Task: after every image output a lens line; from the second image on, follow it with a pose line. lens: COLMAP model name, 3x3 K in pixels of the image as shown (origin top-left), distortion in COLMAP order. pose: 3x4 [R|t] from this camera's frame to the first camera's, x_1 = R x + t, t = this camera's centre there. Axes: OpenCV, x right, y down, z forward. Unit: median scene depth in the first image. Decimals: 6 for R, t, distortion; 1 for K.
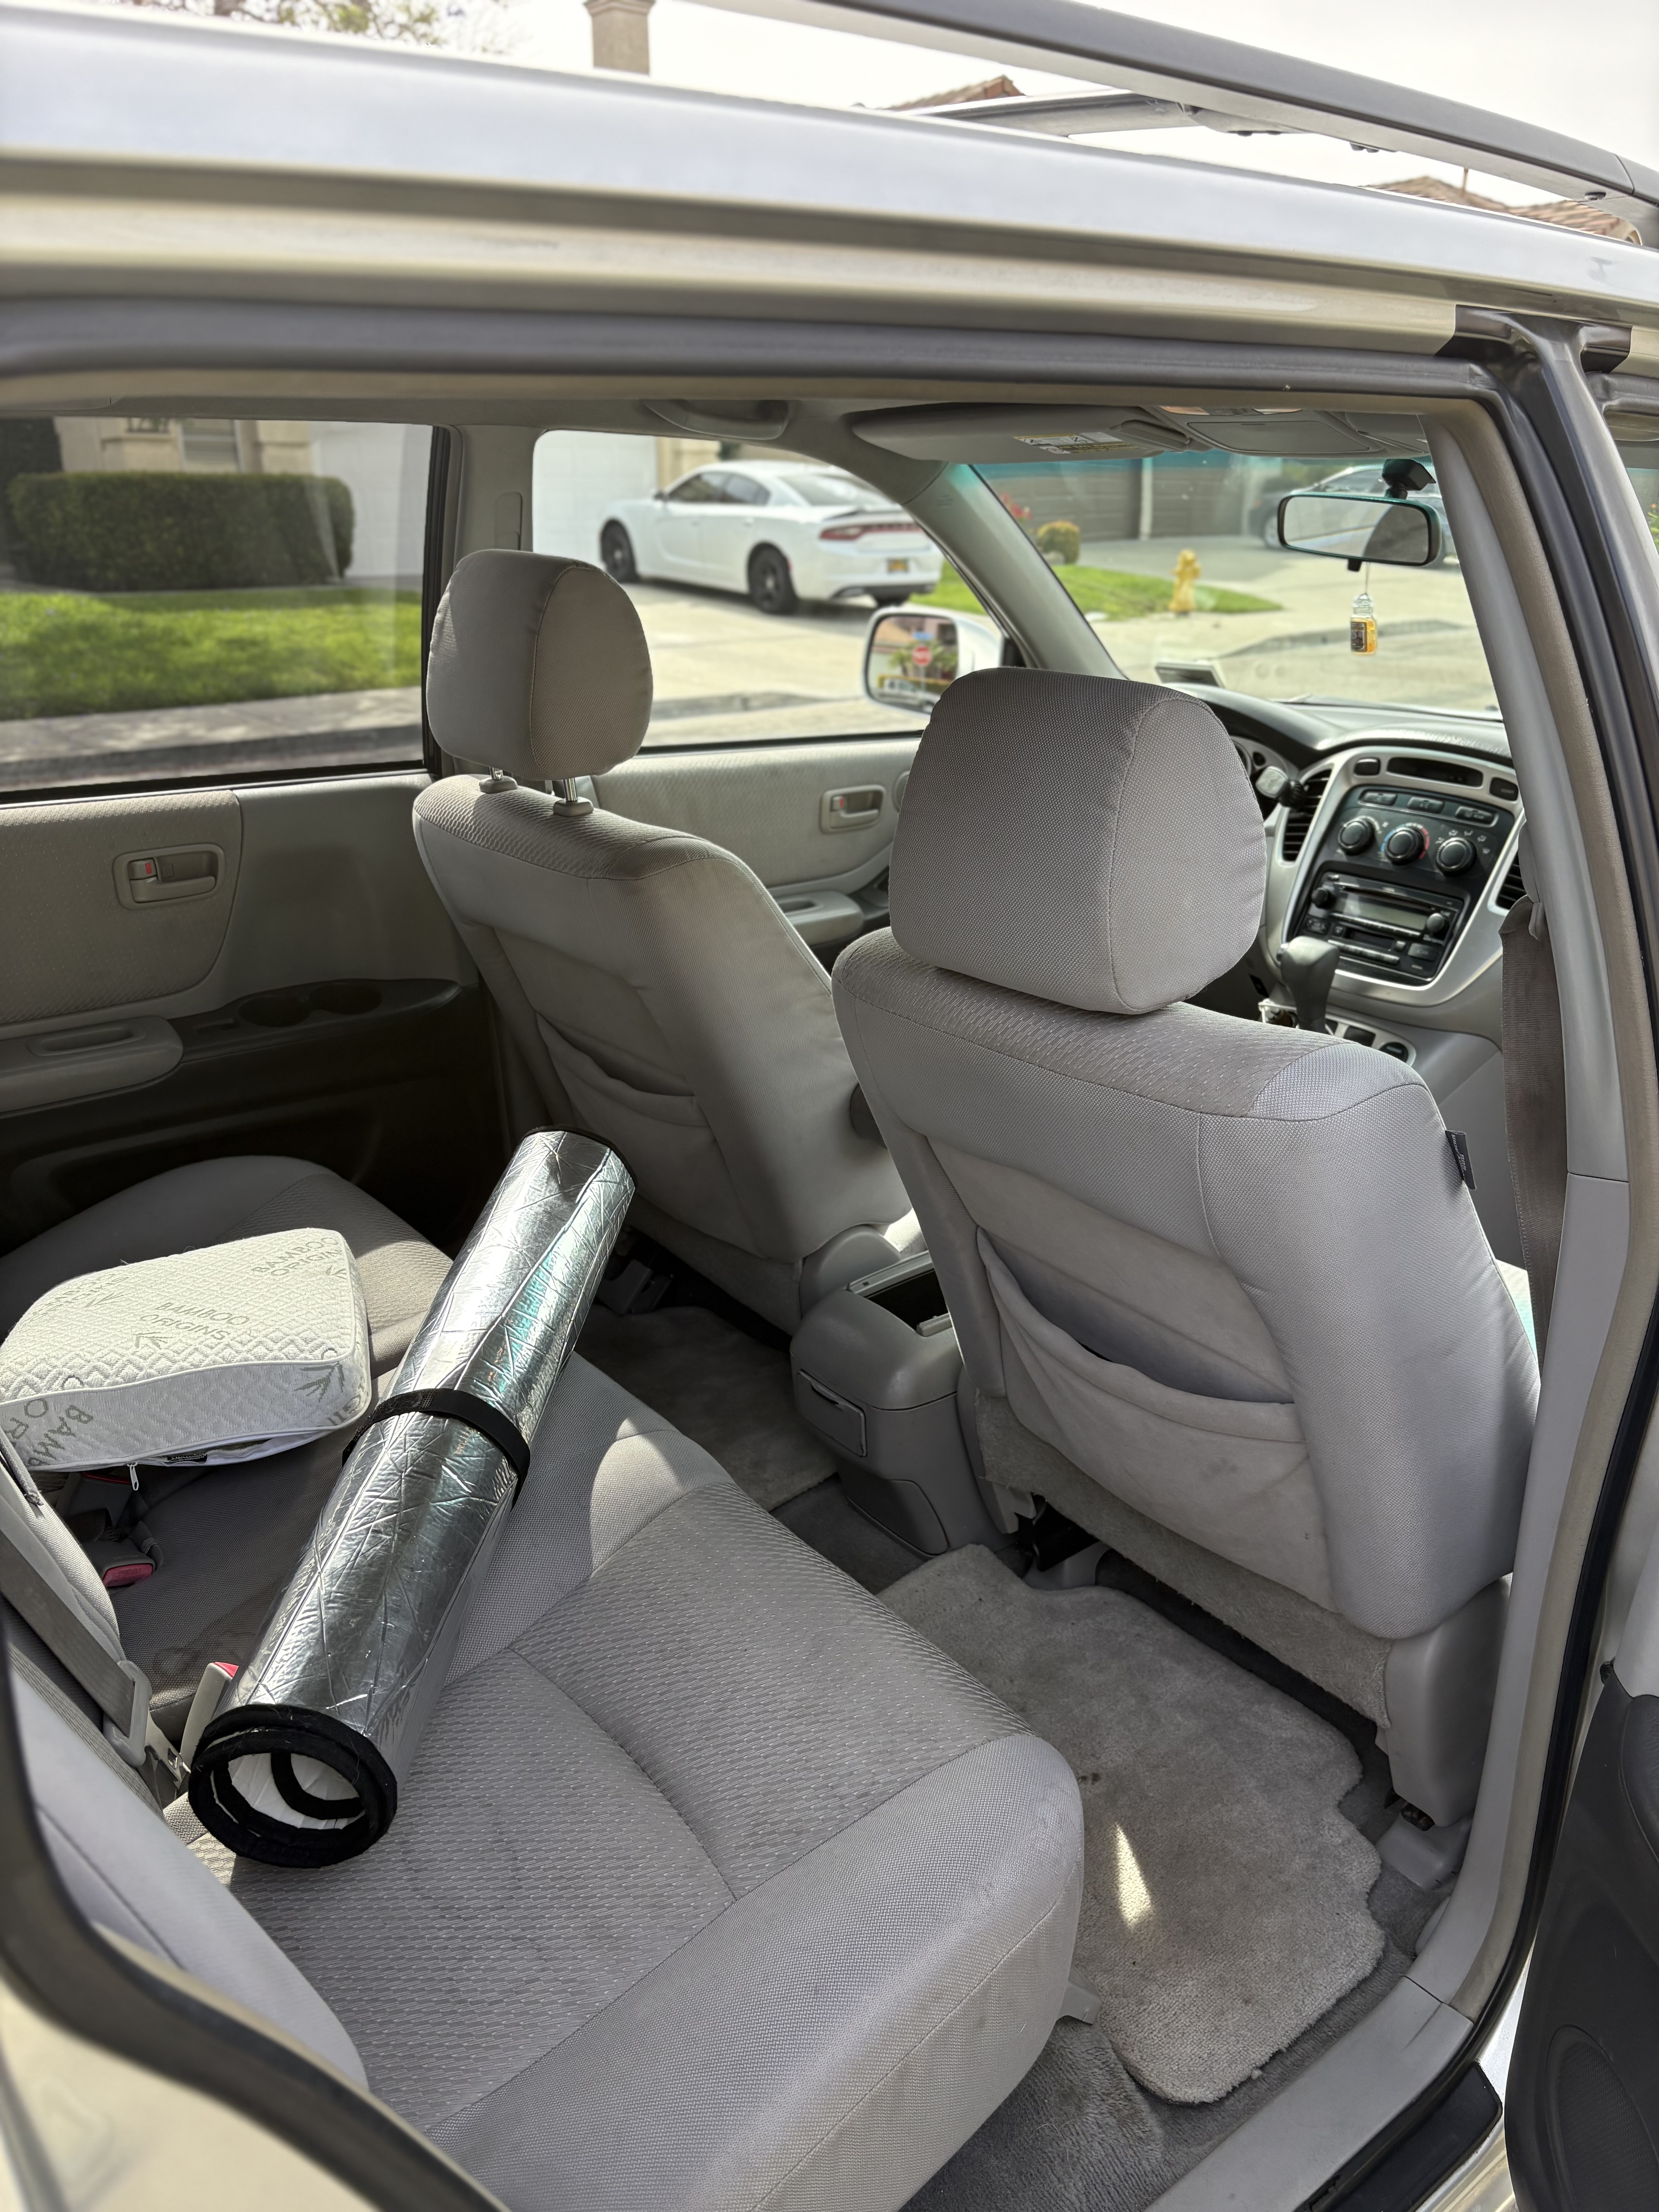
lens RADIAL K [[1693.2, 0, 838.9], [0, 1693.2, 1133.0], [0, 0, 1]] dist [0.003108, -0.004478]
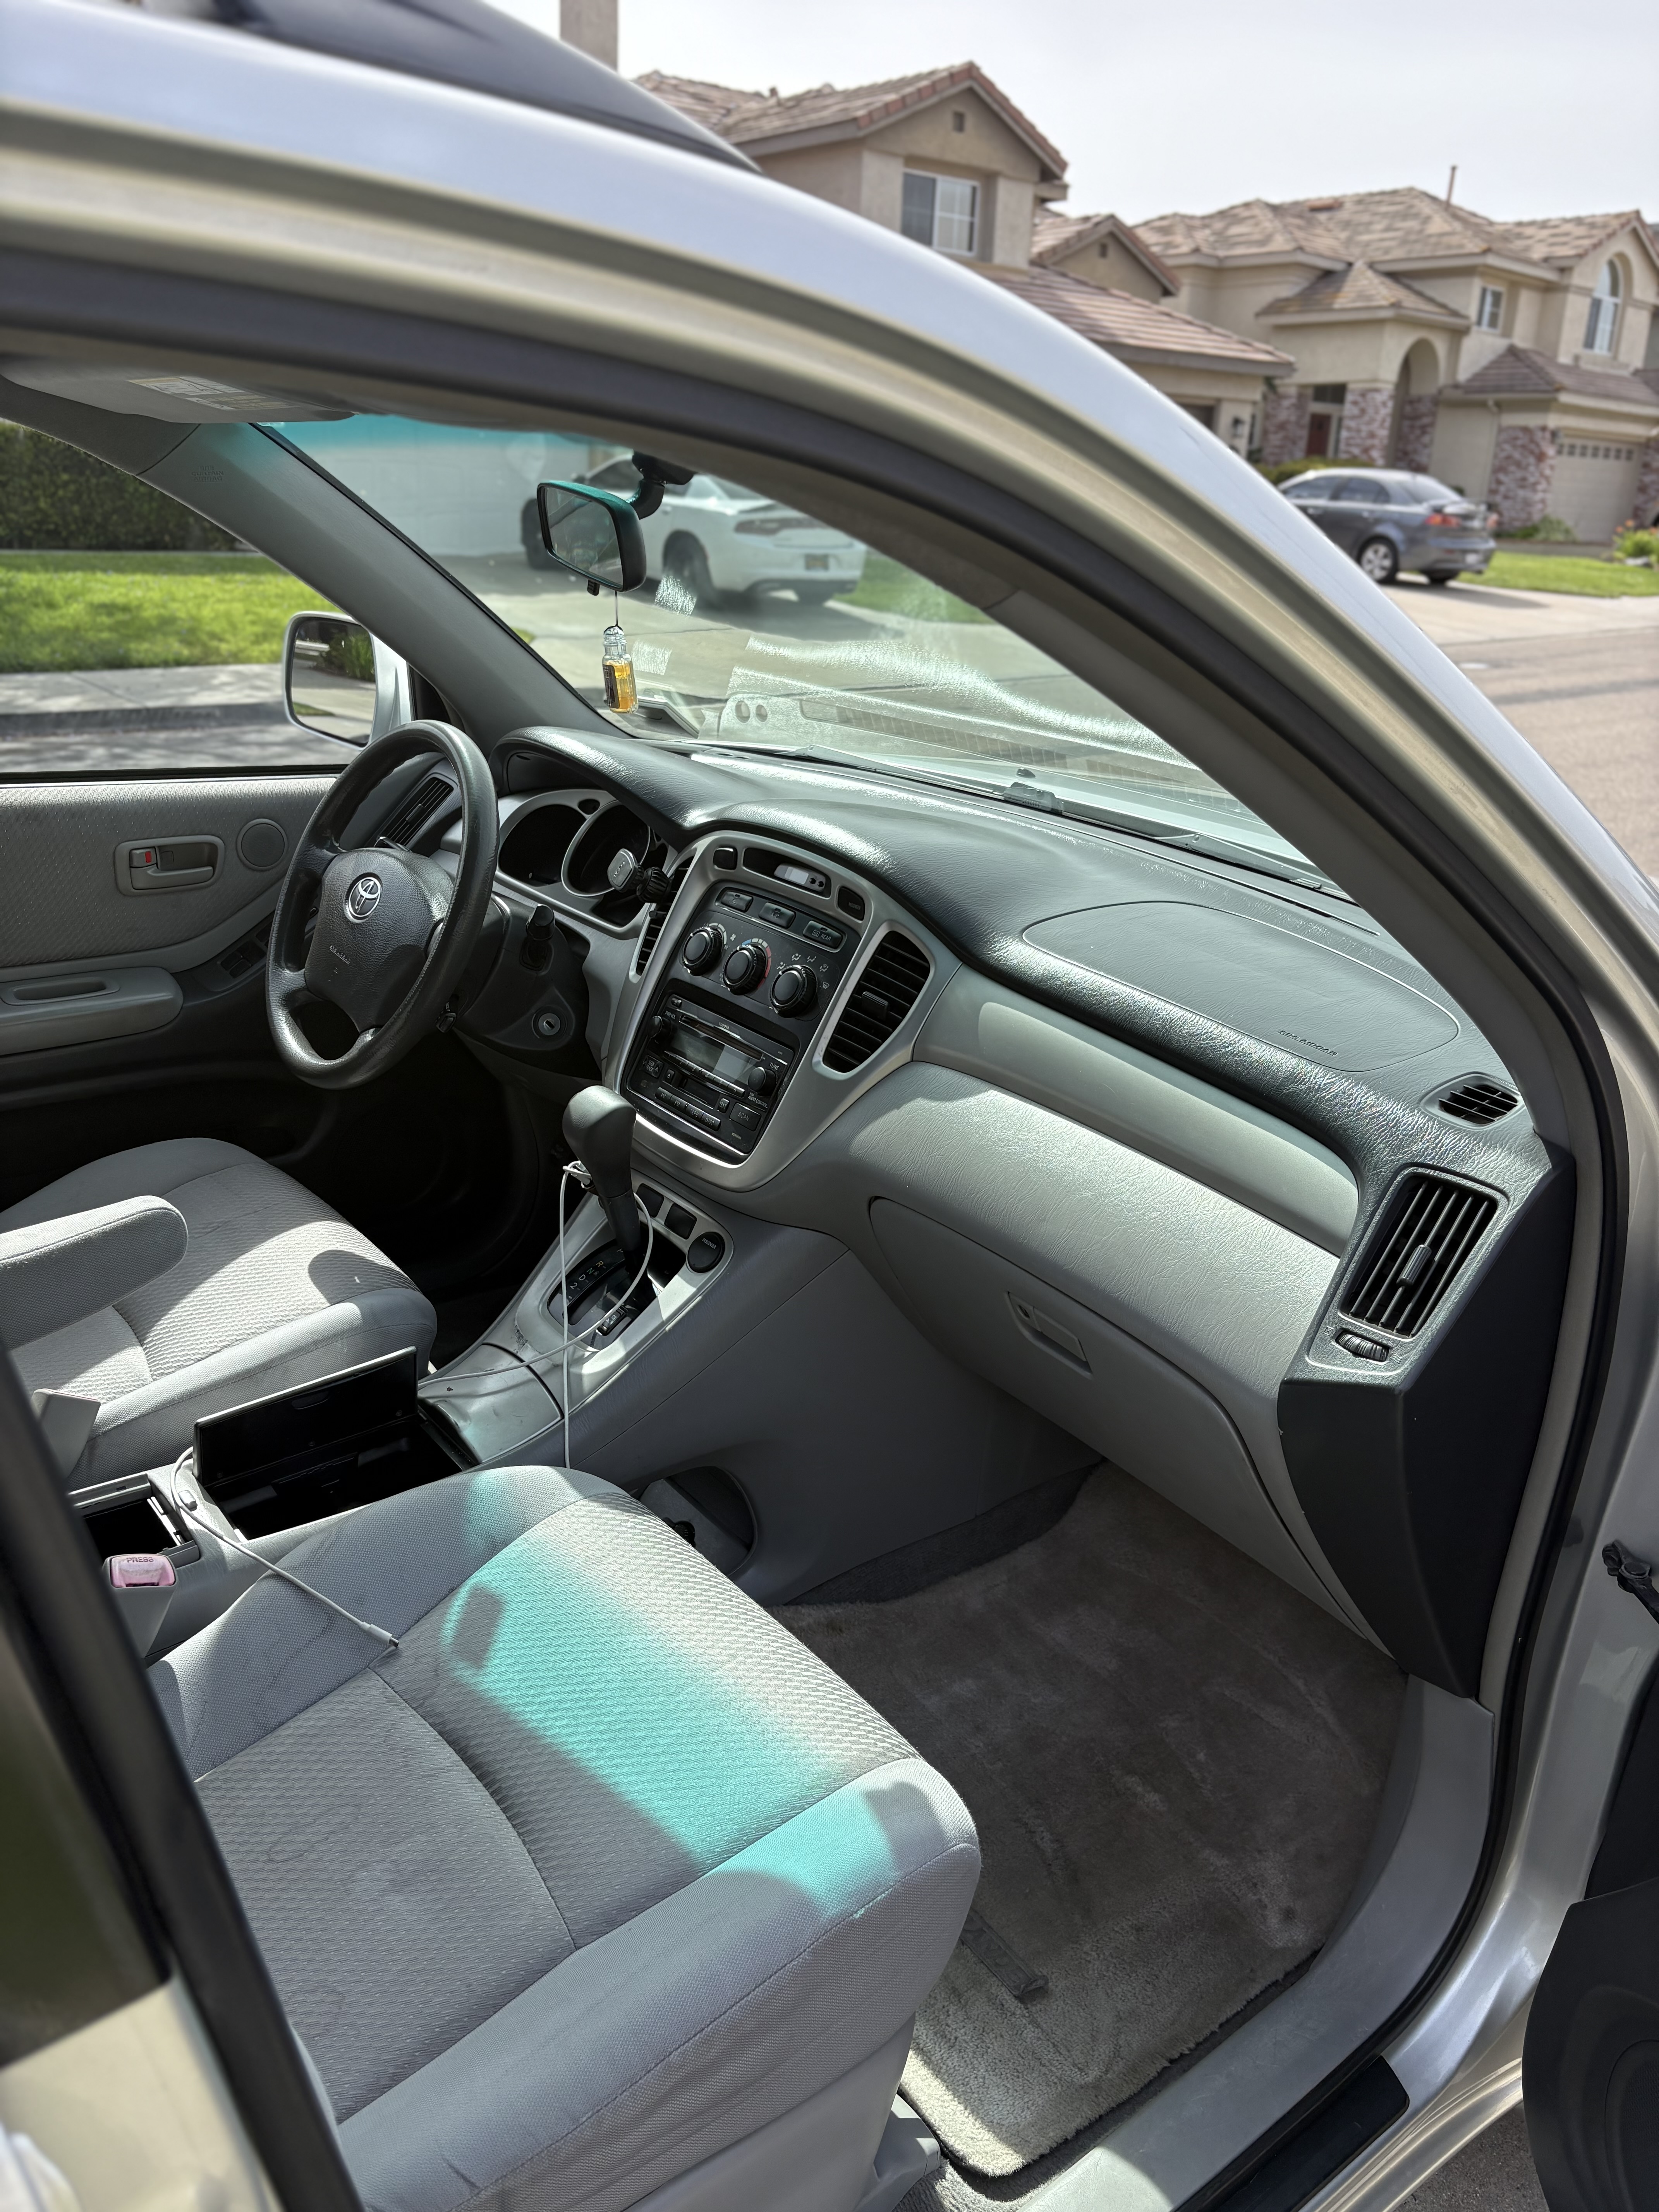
lens RADIAL K [[1695.3, 0, 829.5], [0, 1695.3, 1106.0], [0, 0, 1]] dist [0.011066, -0.000142]
pose [[0.998814, 0.048638, -0.002402, 0.357698], [-0.048662, 0.998754, -0.011080, -0.098453], [0.001860, 0.011183, 0.999936, 0.251046]]
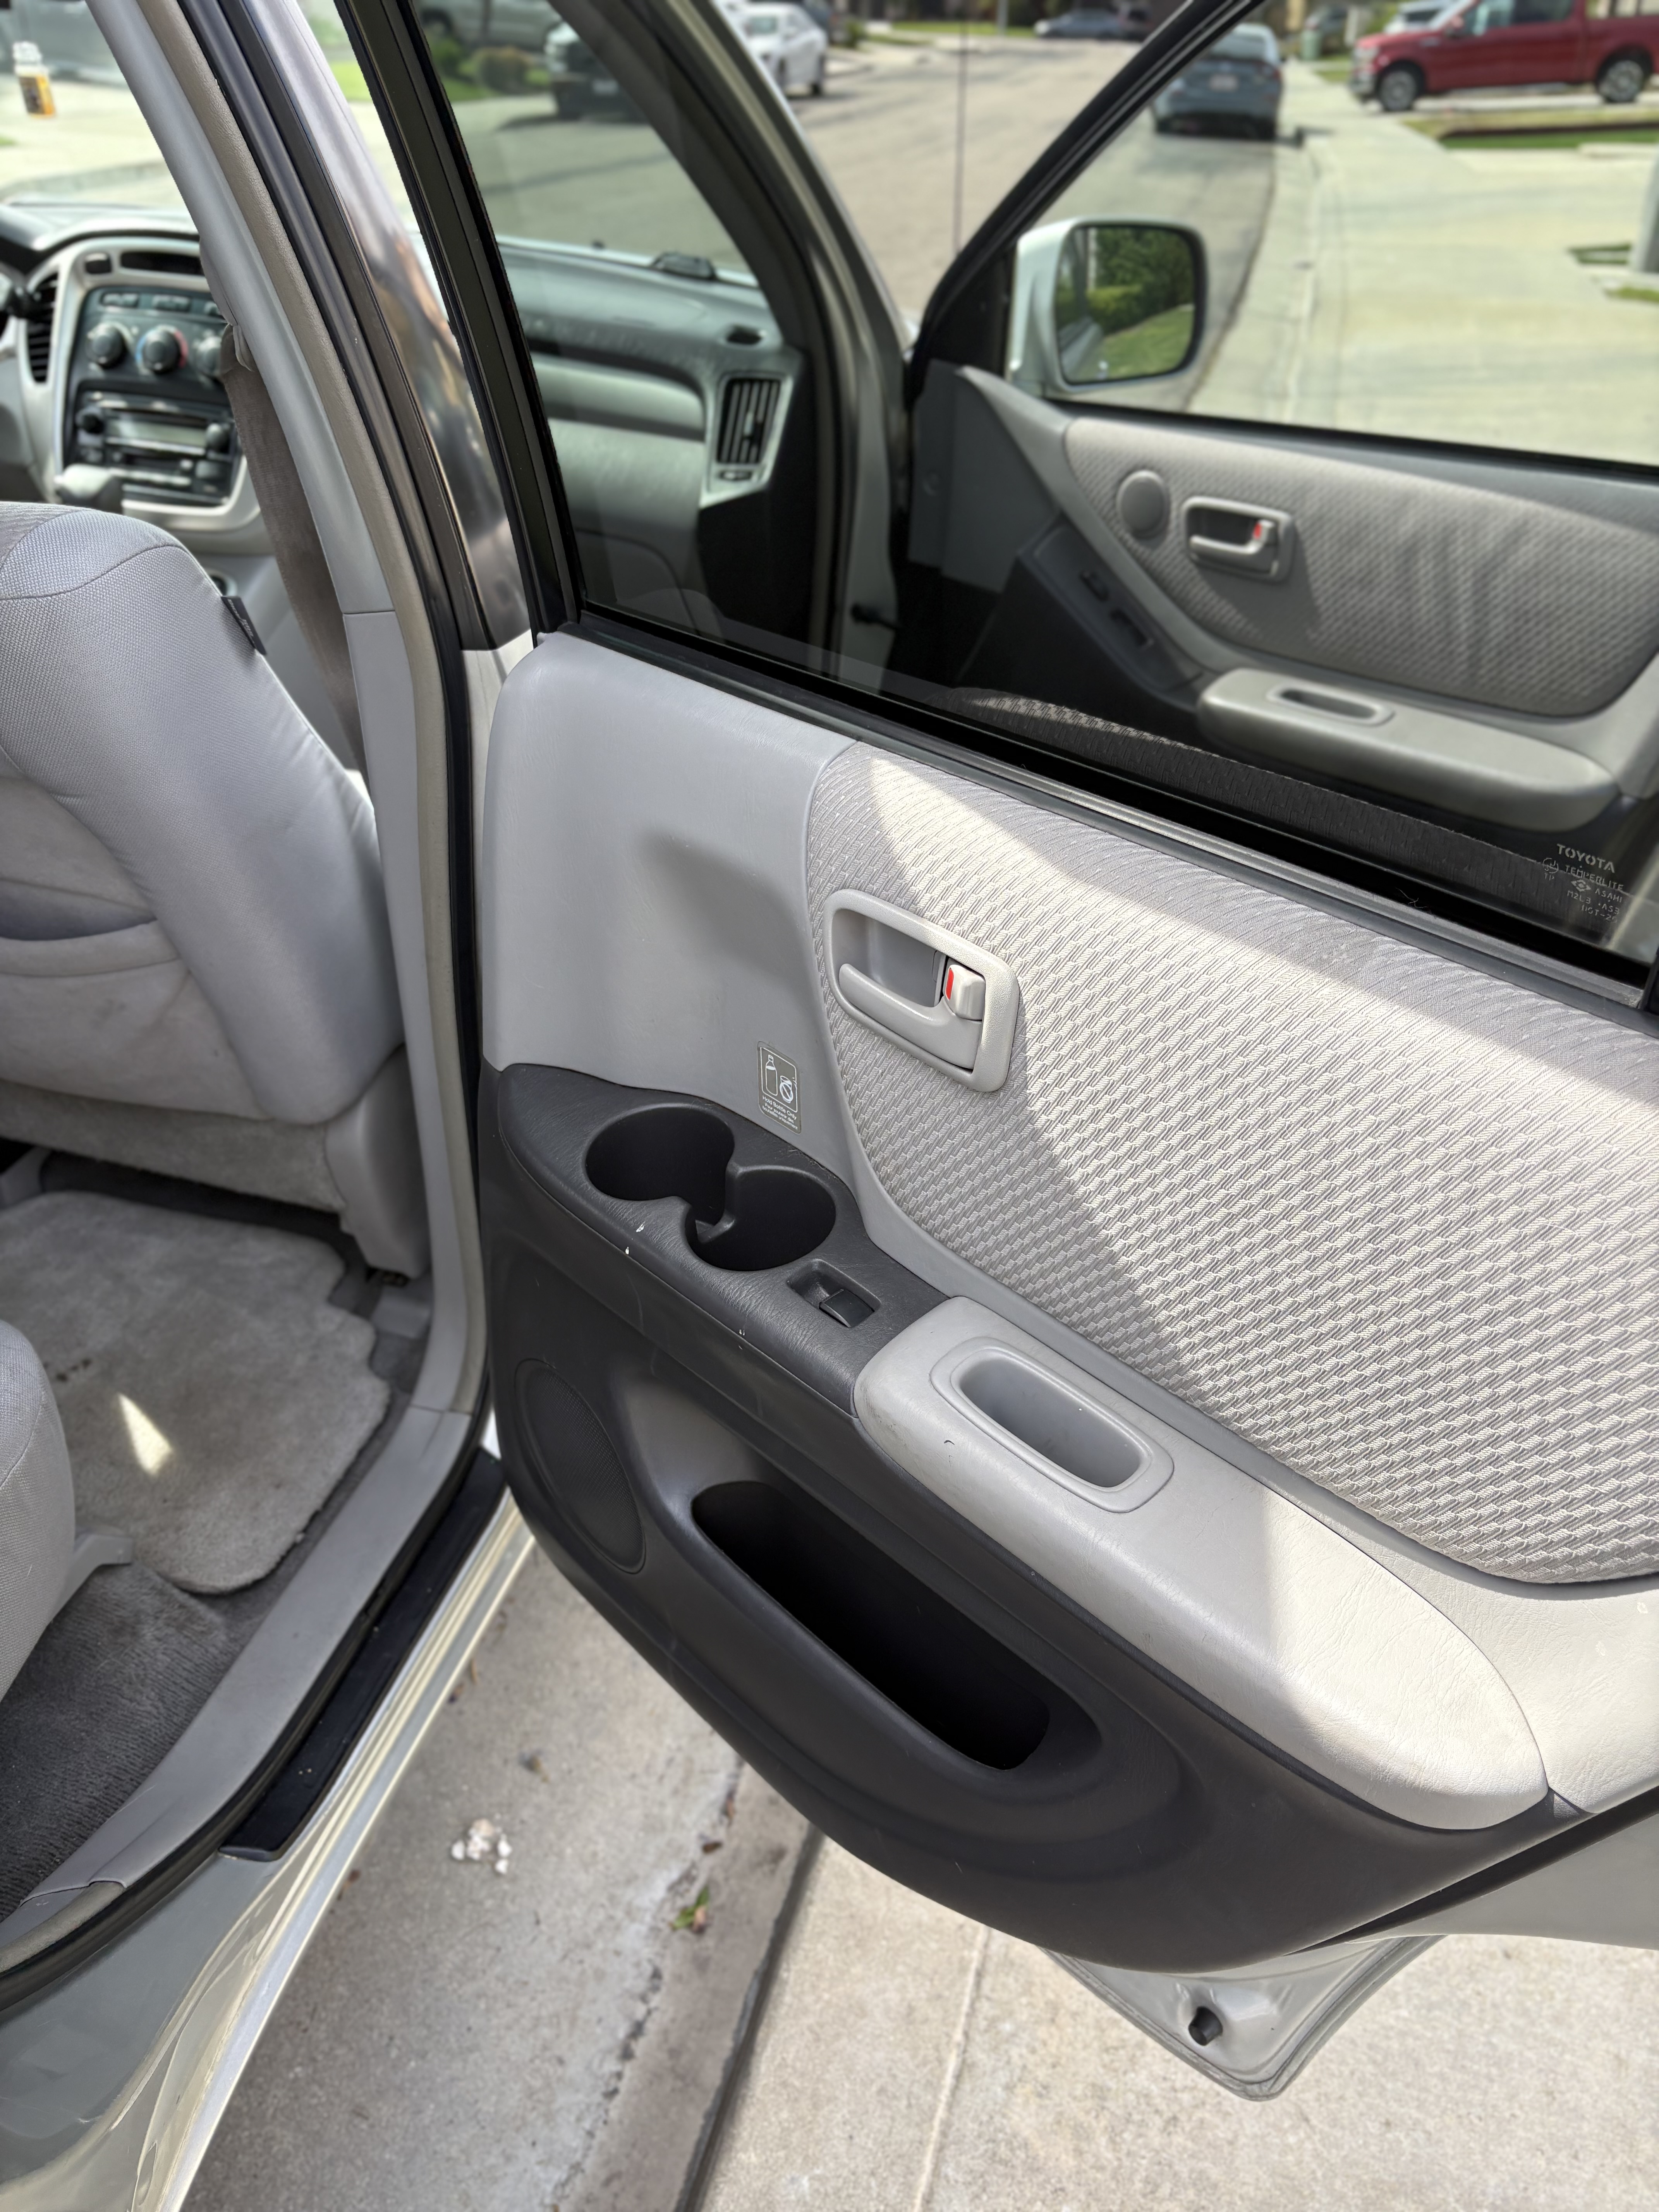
lens RADIAL K [[1693.2, 0, 838.9], [0, 1693.2, 1133.0], [0, 0, 1]] dist [0.003108, -0.004478]
pose [[0.799959, -0.299245, 0.520114, 0.019743], [0.172570, 0.944889, 0.278218, 0.037690], [-0.574705, -0.132807, 0.807512, -0.016853]]
